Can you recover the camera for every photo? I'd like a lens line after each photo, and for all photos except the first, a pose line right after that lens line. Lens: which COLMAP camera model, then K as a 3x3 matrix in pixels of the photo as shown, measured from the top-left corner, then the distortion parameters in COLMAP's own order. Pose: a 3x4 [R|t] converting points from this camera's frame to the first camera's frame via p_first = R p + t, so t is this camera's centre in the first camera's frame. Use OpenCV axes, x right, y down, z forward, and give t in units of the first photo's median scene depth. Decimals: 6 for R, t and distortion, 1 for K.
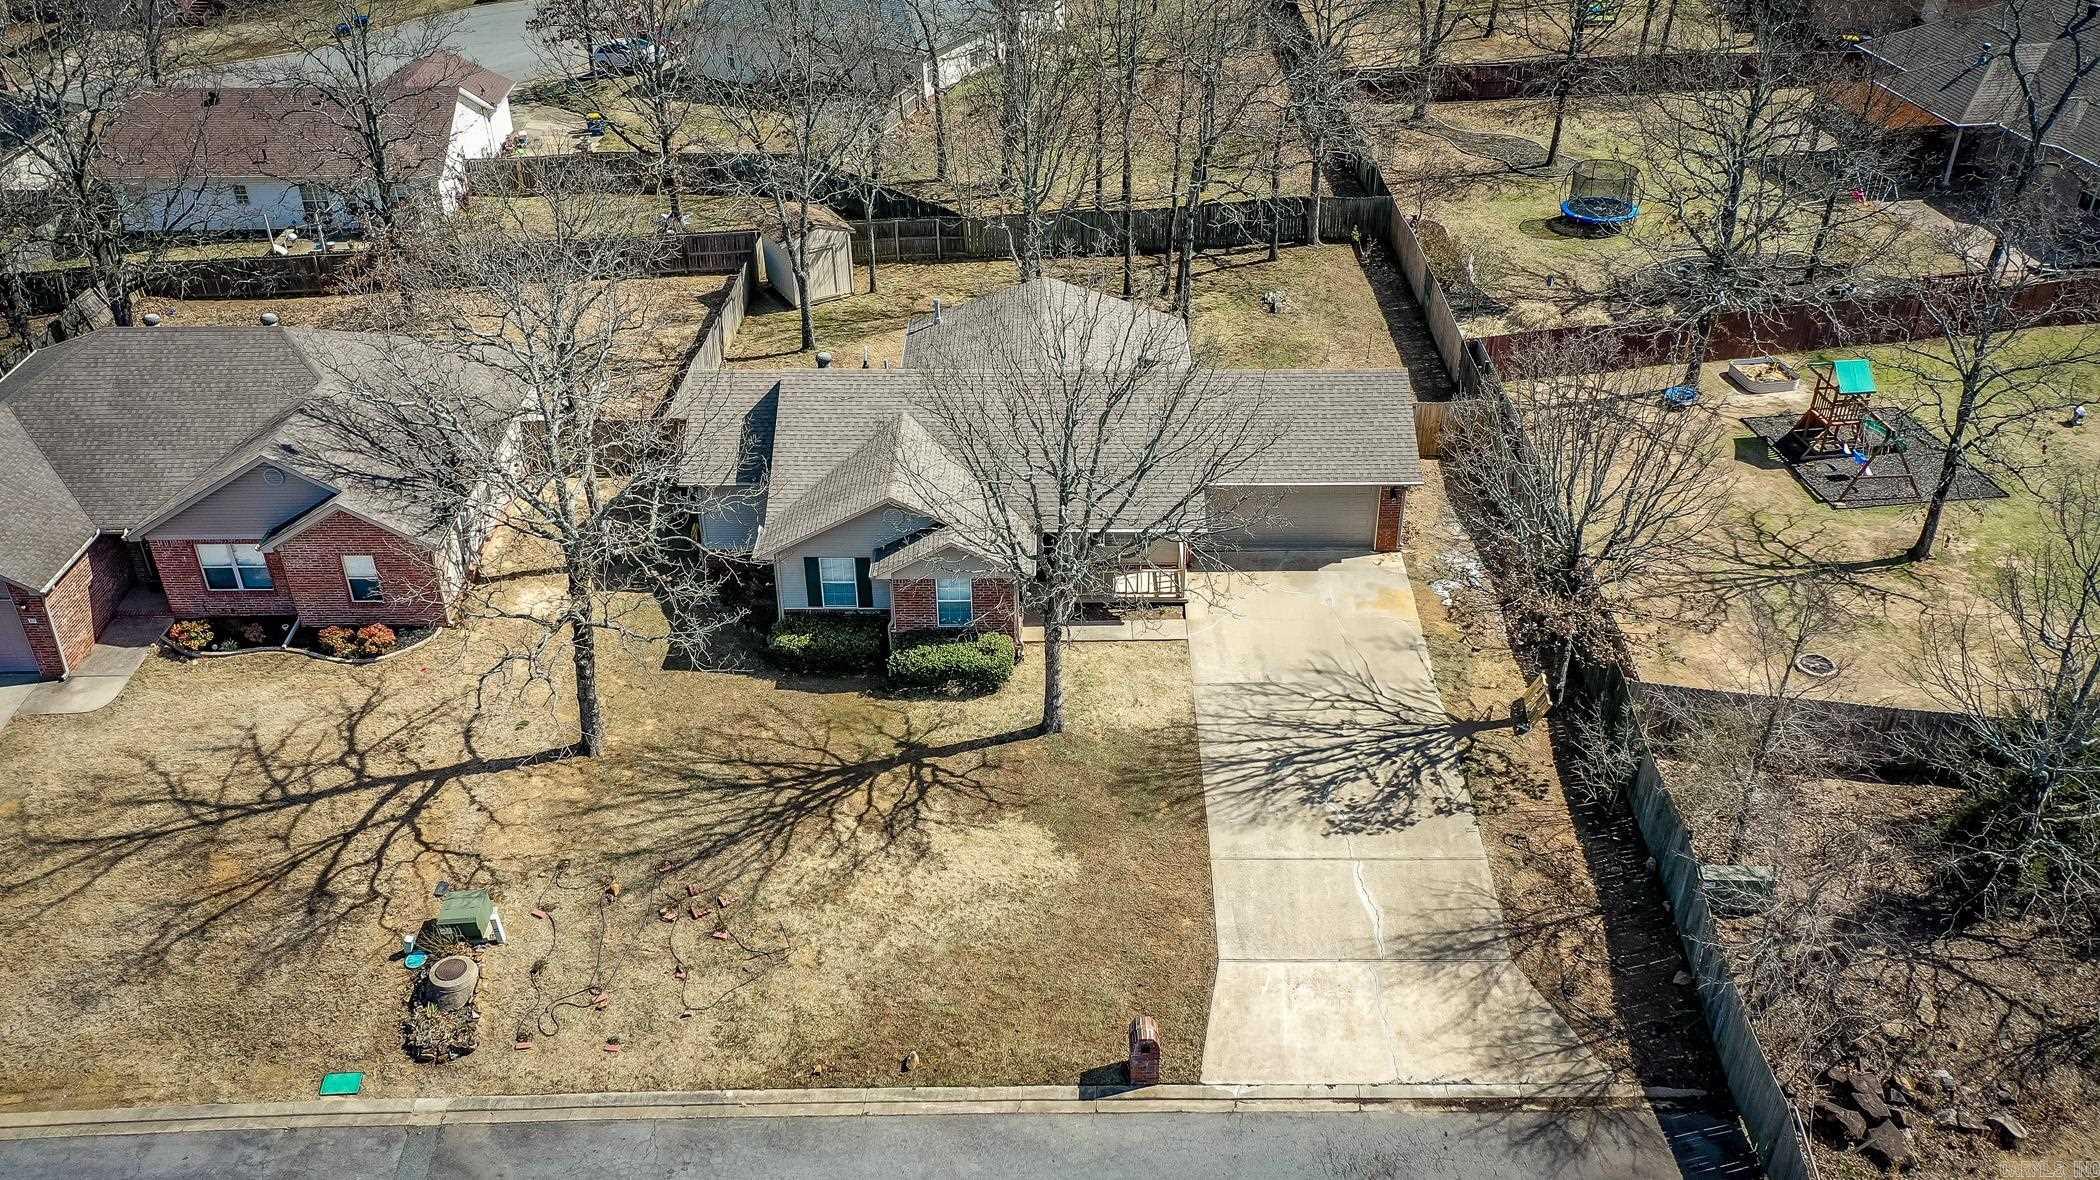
lens RADIAL K [[1730.0, 0, 1050.0], [0, 1730.0, 590.0], [0, 0, 1]] dist [0.005490, 0.013549]
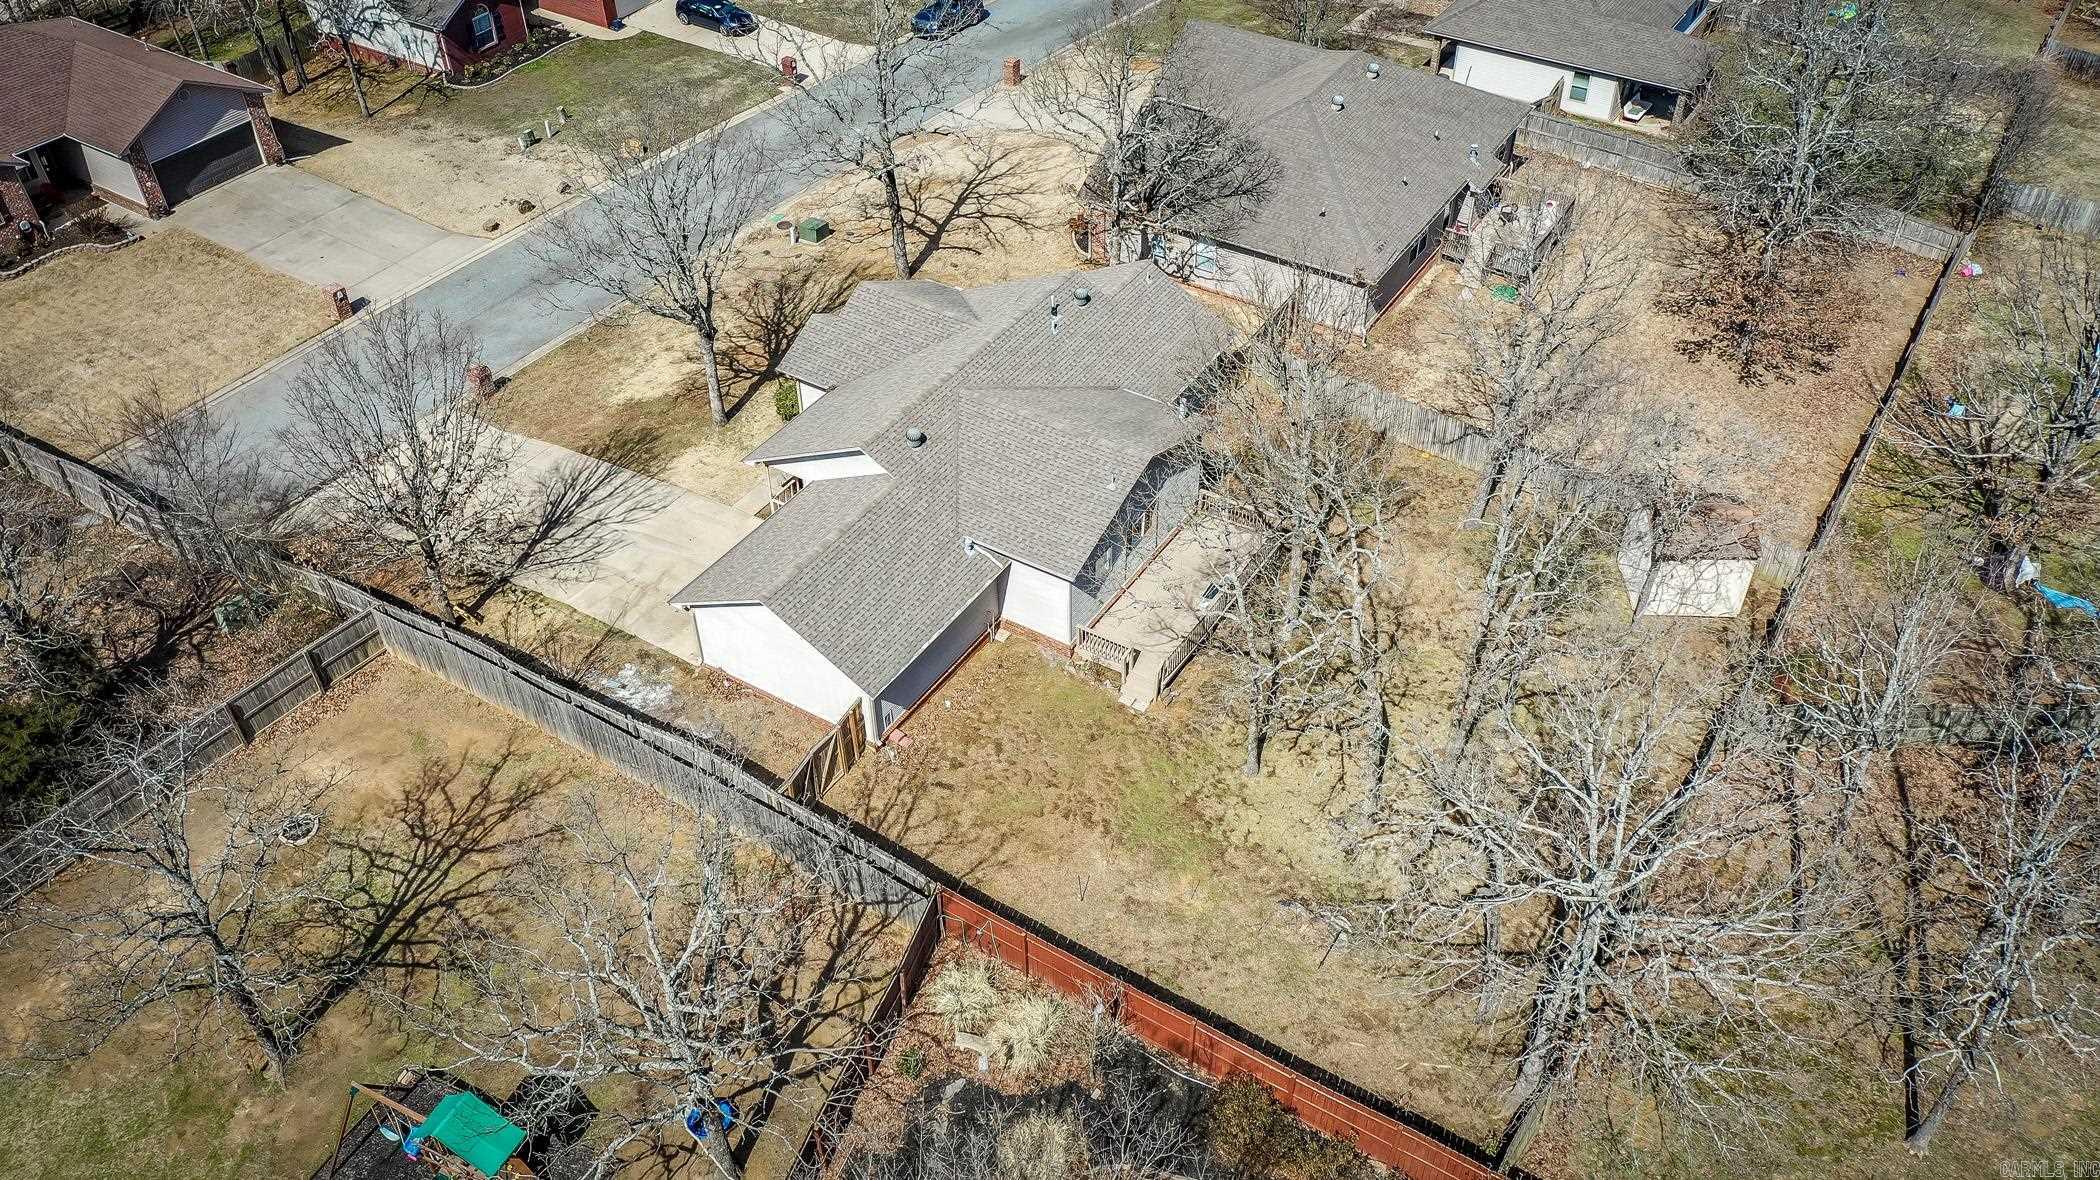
lens RADIAL K [[1698.7, 0, 1050.0], [0, 1698.7, 590.0], [0, 0, 1]] dist [0.003647, -0.001875]
pose [[-0.533372, 0.557452, -0.636208, 0.864070], [-0.462320, 0.437733, 0.771136, -1.114520], [0.708361, 0.705434, 0.024246, 1.347170]]
